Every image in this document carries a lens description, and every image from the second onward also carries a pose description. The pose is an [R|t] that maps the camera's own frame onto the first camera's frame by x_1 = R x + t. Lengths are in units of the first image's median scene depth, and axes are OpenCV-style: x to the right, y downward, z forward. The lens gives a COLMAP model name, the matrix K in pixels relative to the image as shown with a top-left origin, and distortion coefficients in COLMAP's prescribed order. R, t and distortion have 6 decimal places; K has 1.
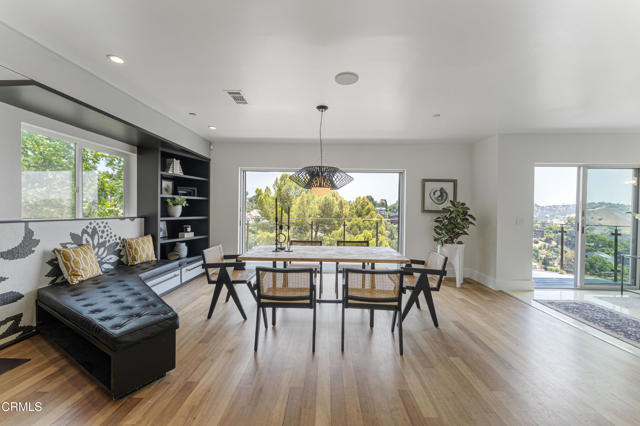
lens RADIAL K [[256.7, 0, 317.7], [0, 256.7, 213.9], [0, 0, 1]] dist [0.003027, -0.000661]
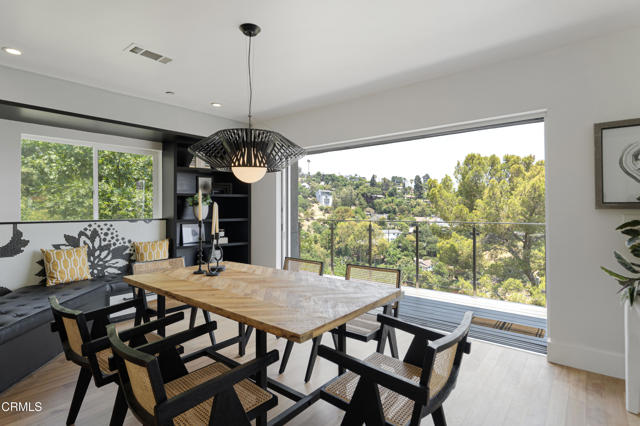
lens RADIAL K [[330.4, 0, 317.9], [0, 330.4, 206.1], [0, 0, 1]] dist [-0.000081, 0.001492]
pose [[0.794283, -0.020917, -0.607188, 0.578802], [0.006380, 0.999639, -0.026091, 0.000998], [0.607514, 0.016850, 0.794130, 0.519807]]
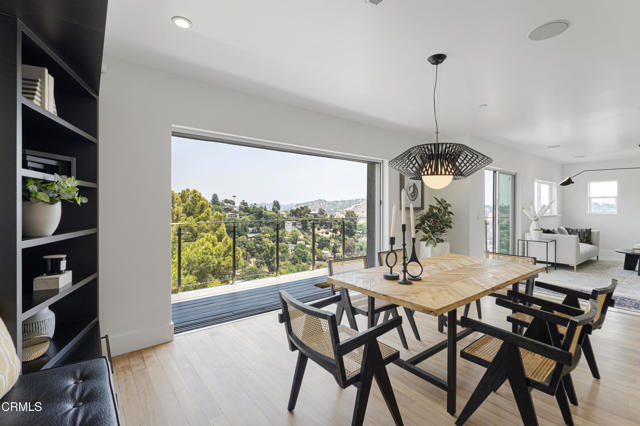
lens RADIAL K [[297.5, 0, 318.5], [0, 297.5, 212.0], [0, 0, 1]] dist [0.004764, -0.000121]
pose [[0.769337, -0.023863, 0.638398, -0.733192], [0.020587, 0.999709, 0.012559, -0.024325], [-0.638512, 0.003480, 0.769604, 0.626163]]
